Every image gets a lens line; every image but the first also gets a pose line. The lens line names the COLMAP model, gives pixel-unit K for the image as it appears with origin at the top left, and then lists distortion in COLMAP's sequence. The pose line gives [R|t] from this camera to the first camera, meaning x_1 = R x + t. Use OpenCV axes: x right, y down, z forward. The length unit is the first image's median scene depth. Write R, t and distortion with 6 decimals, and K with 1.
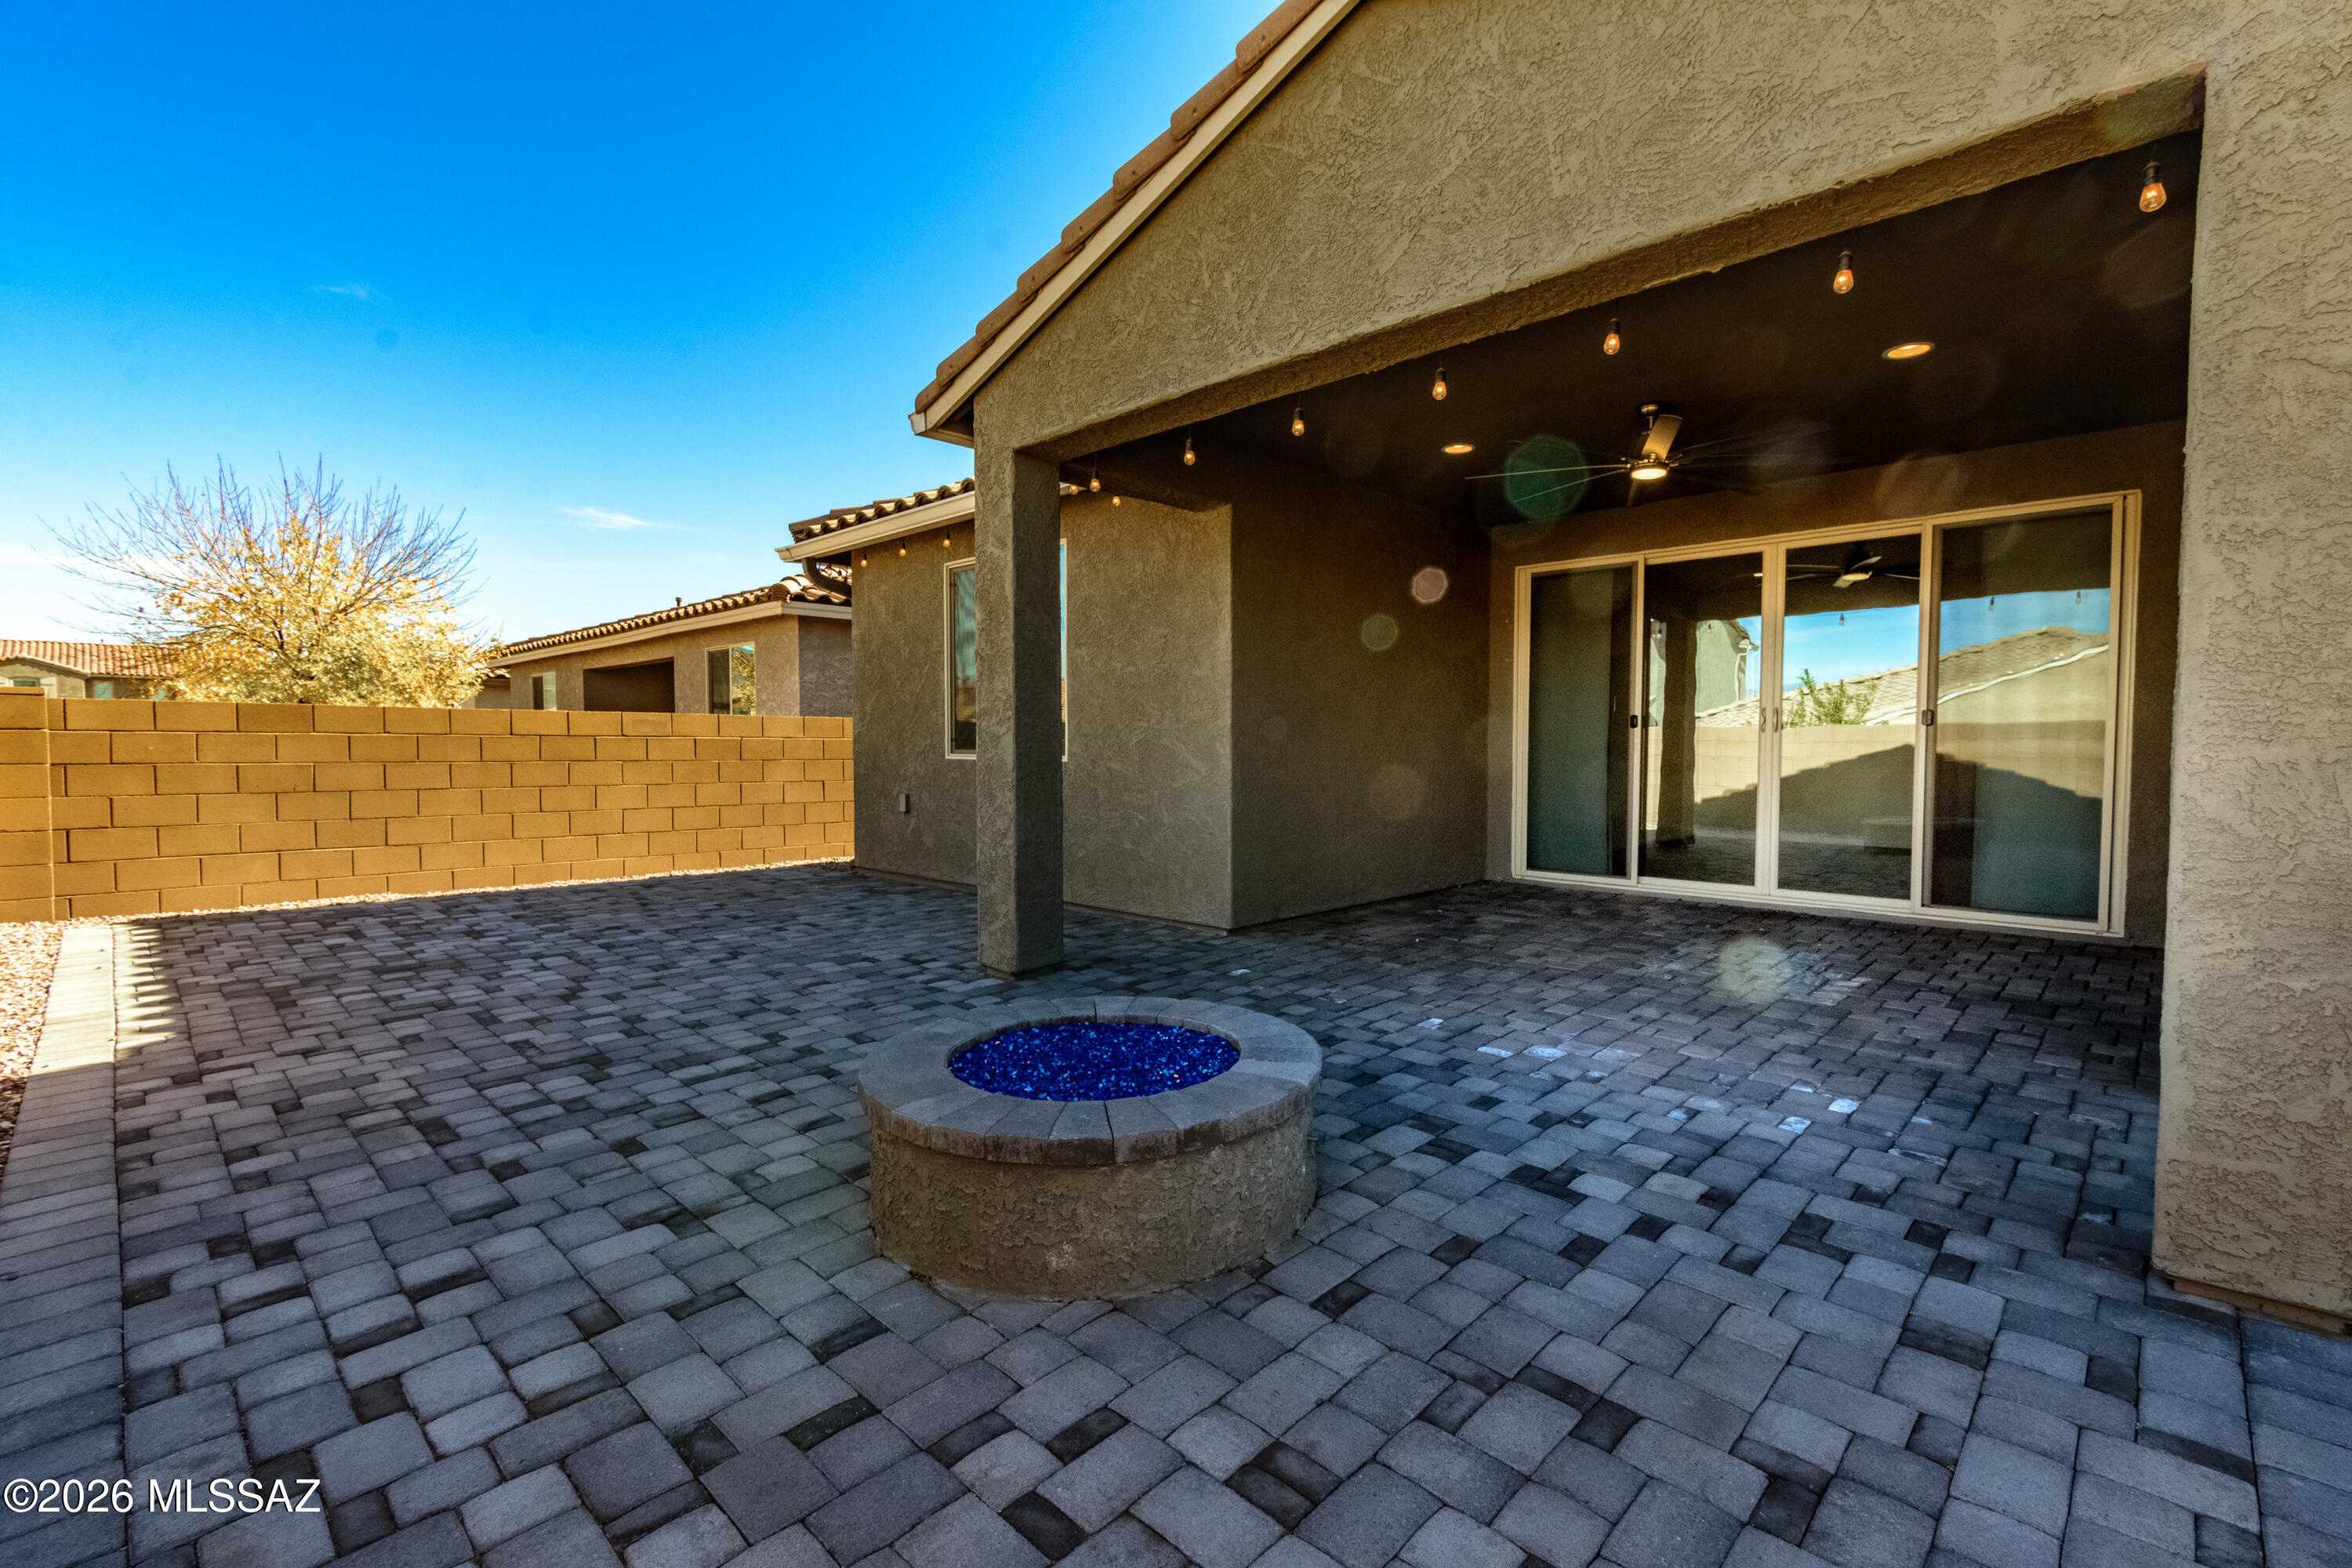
lens RADIAL K [[1063.3, 0, 1263.1], [0, 1063.3, 785.2], [0, 0, 1]] dist [-0.000801, -0.001652]
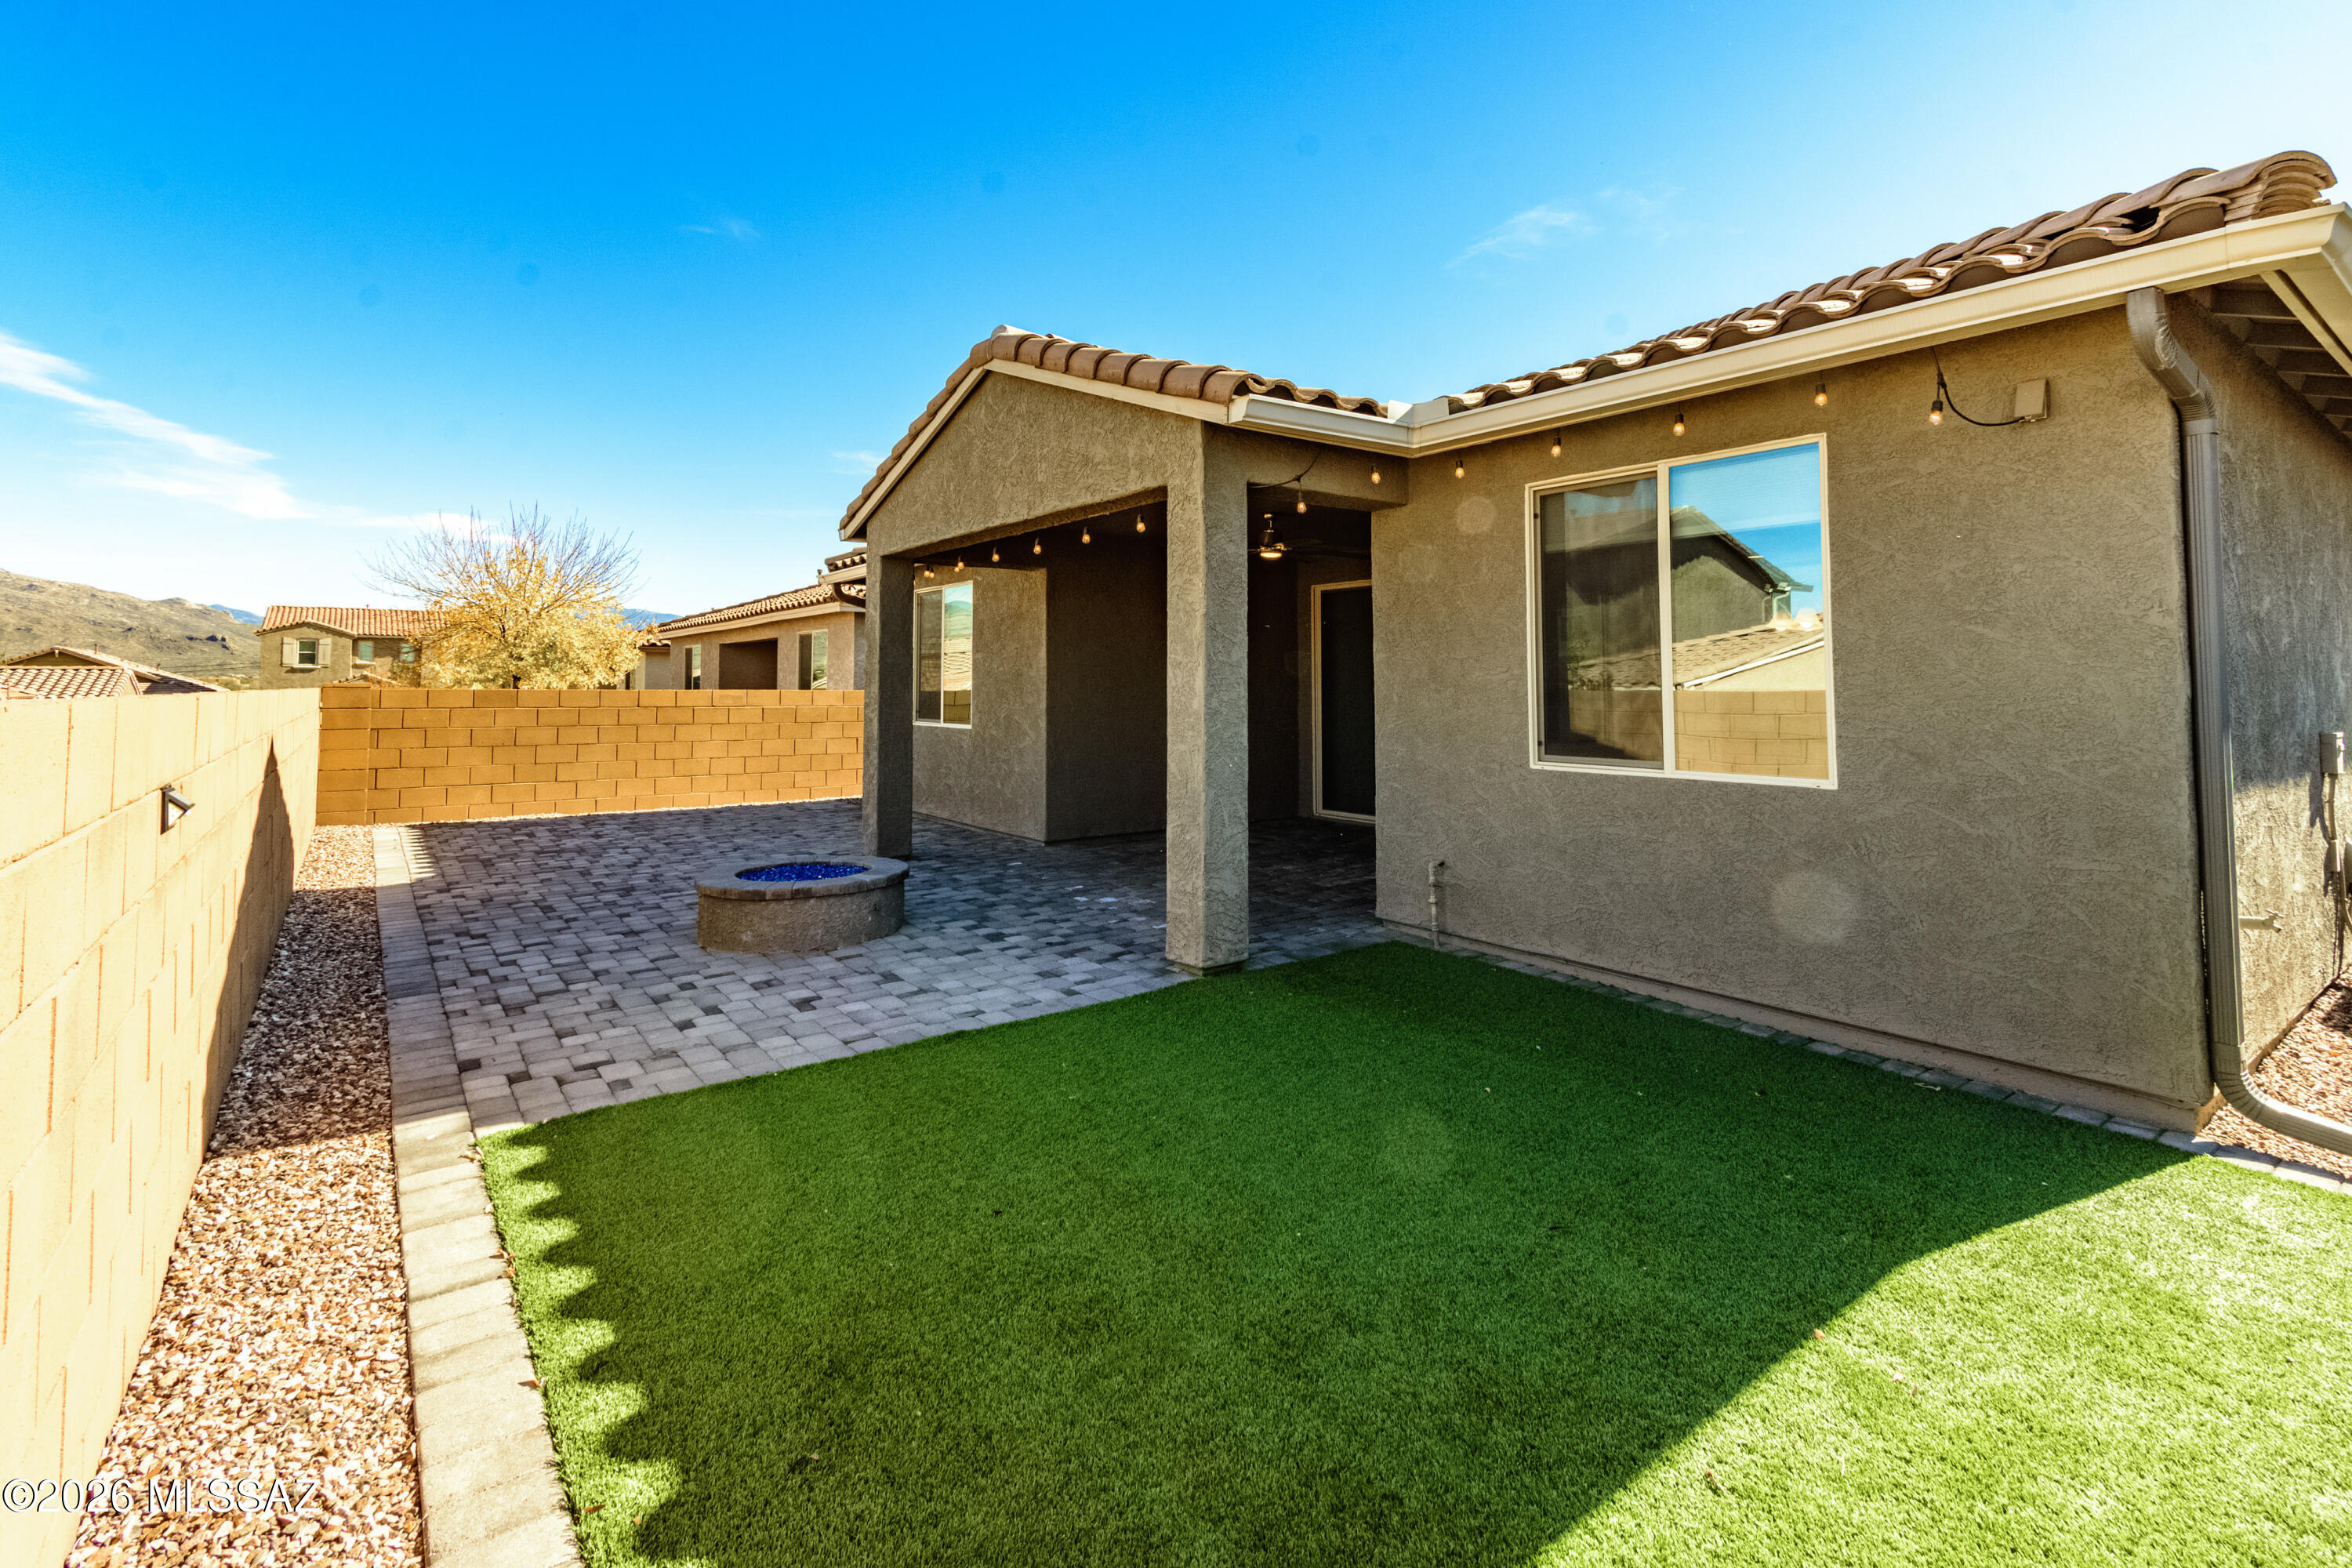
lens RADIAL K [[1110.8, 0, 1274.6], [0, 1110.8, 635.6], [0, 0, 1]] dist [0.000466, 0.000922]
pose [[0.990361, -0.007202, -0.138320, 0.499574], [-0.004843, 0.996236, -0.086546, -0.021979], [0.138423, 0.086382, 0.986599, -0.535369]]
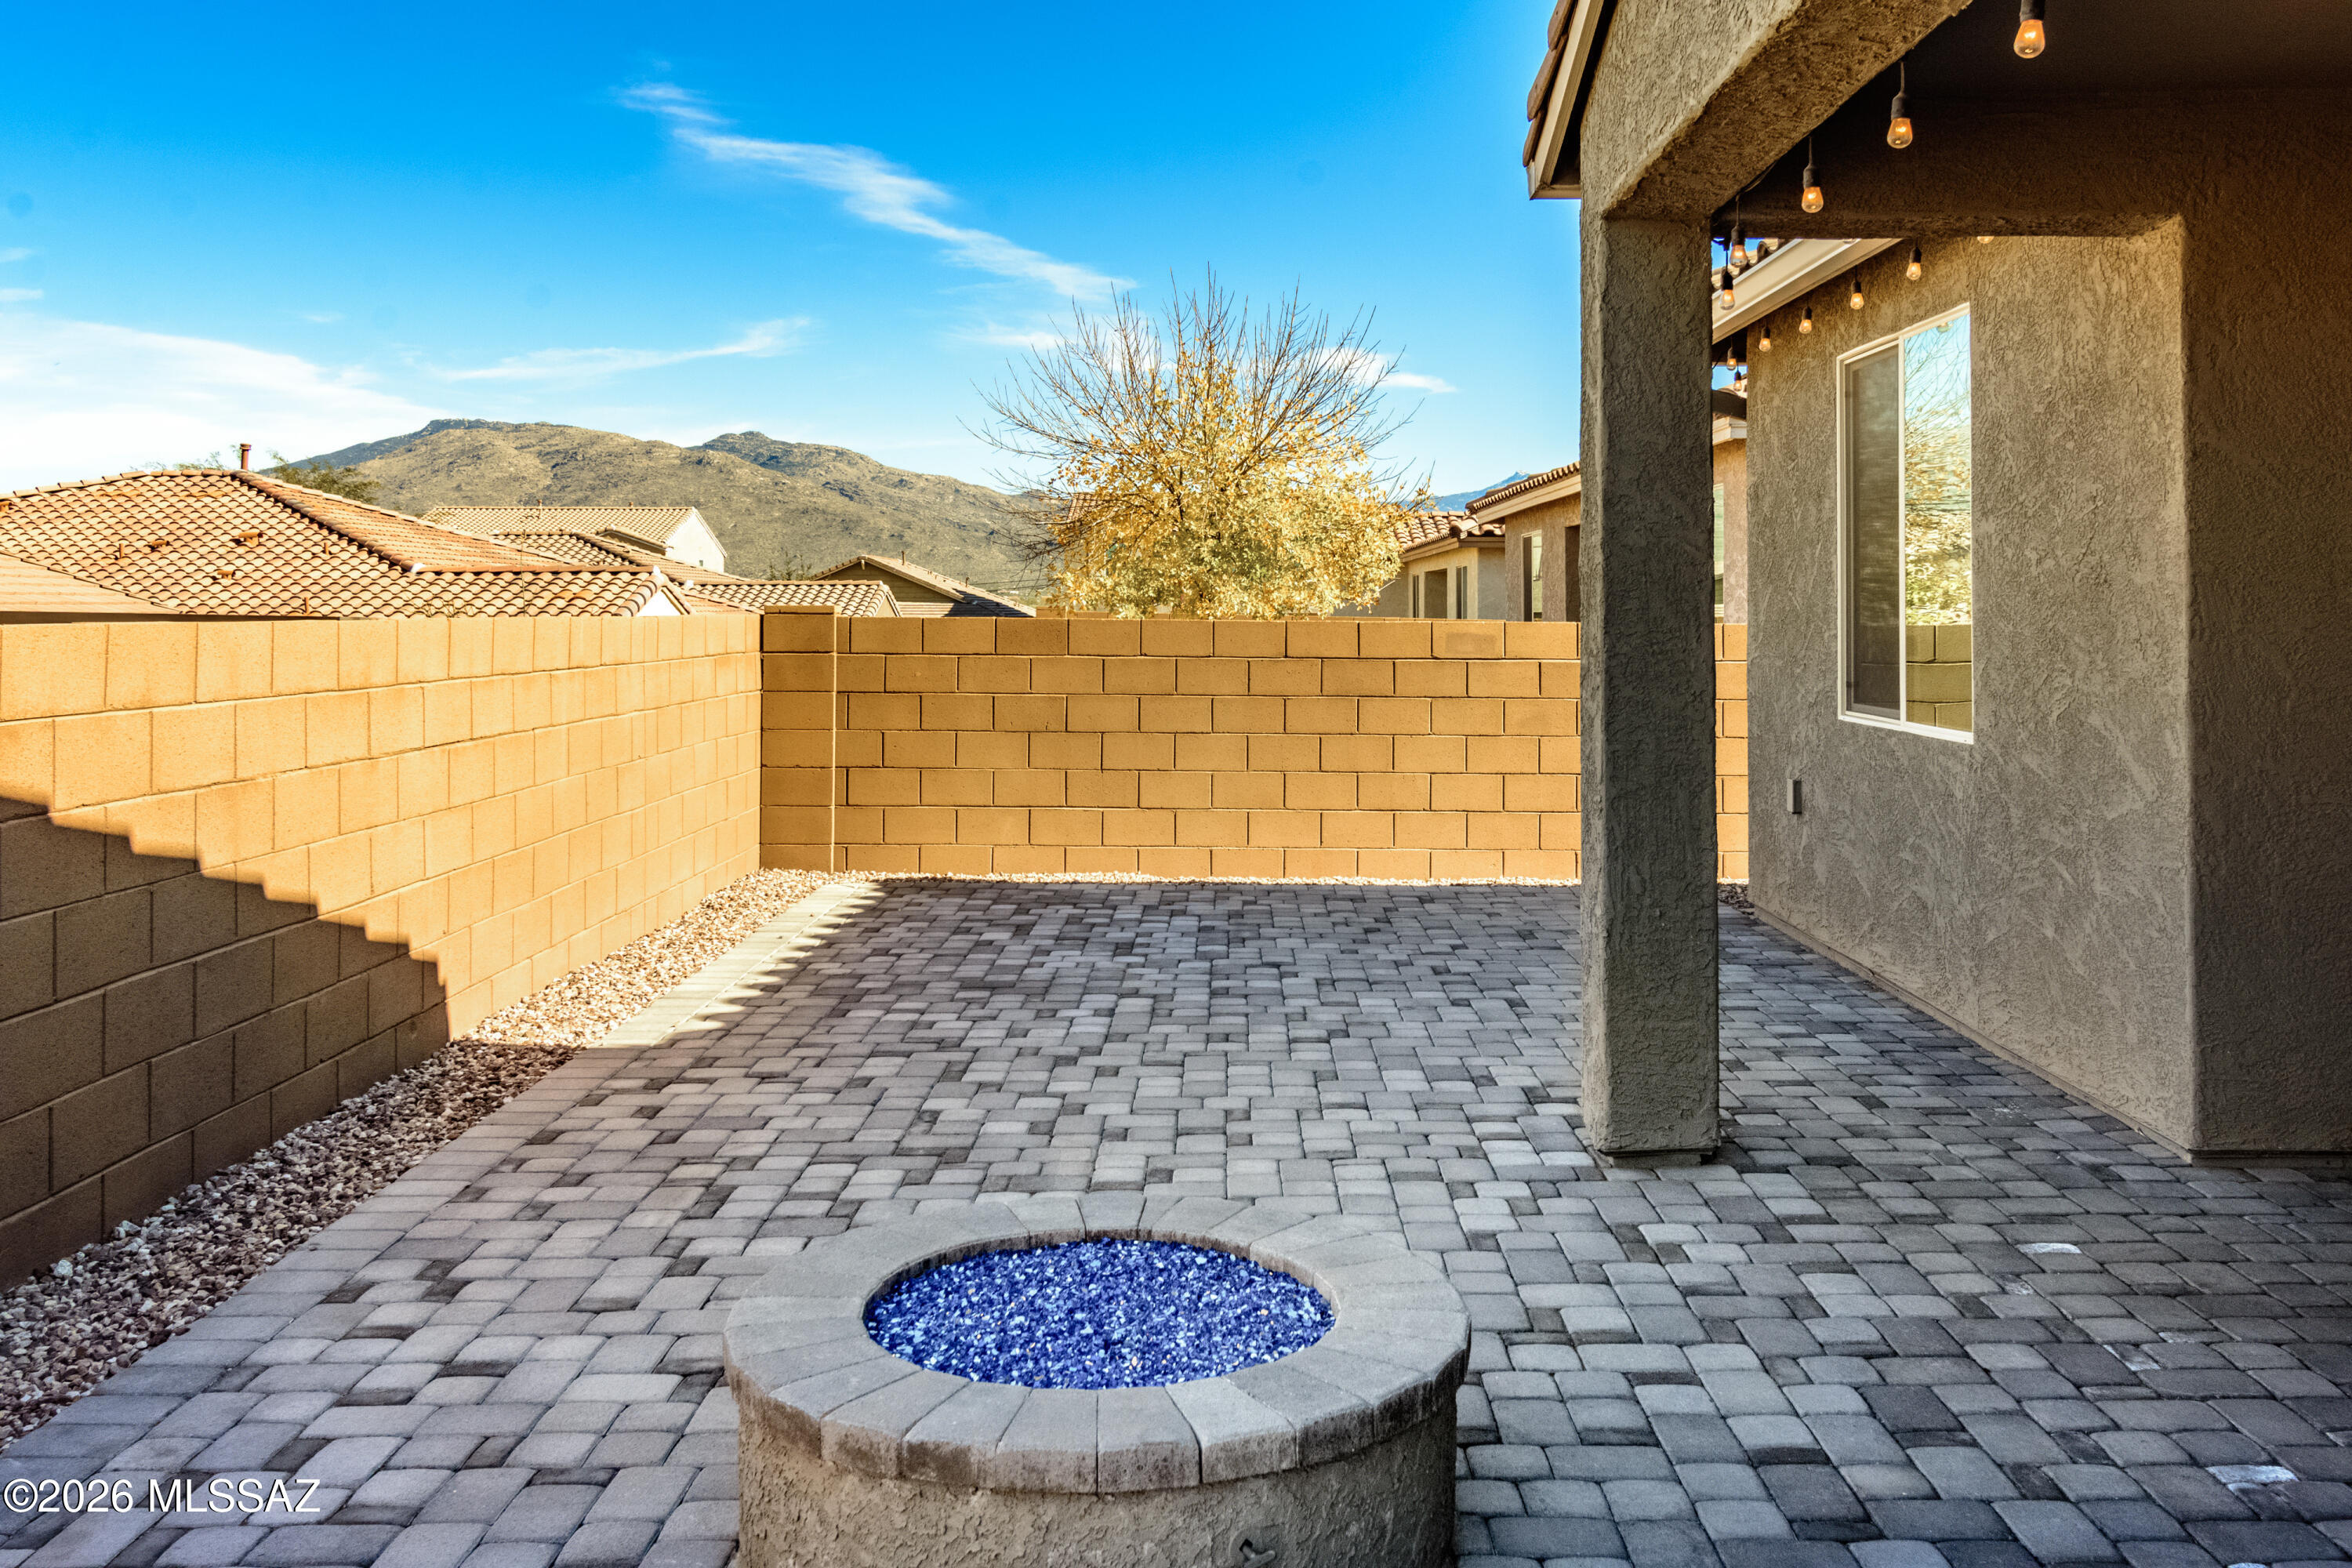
lens RADIAL K [[2064.4, 0, 1178.0], [0, 2064.4, 574.0], [0, 0, 1]] dist [-0.003228, 0.002759]
pose [[0.654297, -0.011384, -0.756152, 0.335174], [-0.033958, 0.998436, -0.044415, -0.051607], [0.755475, 0.054738, 0.652887, 0.094696]]
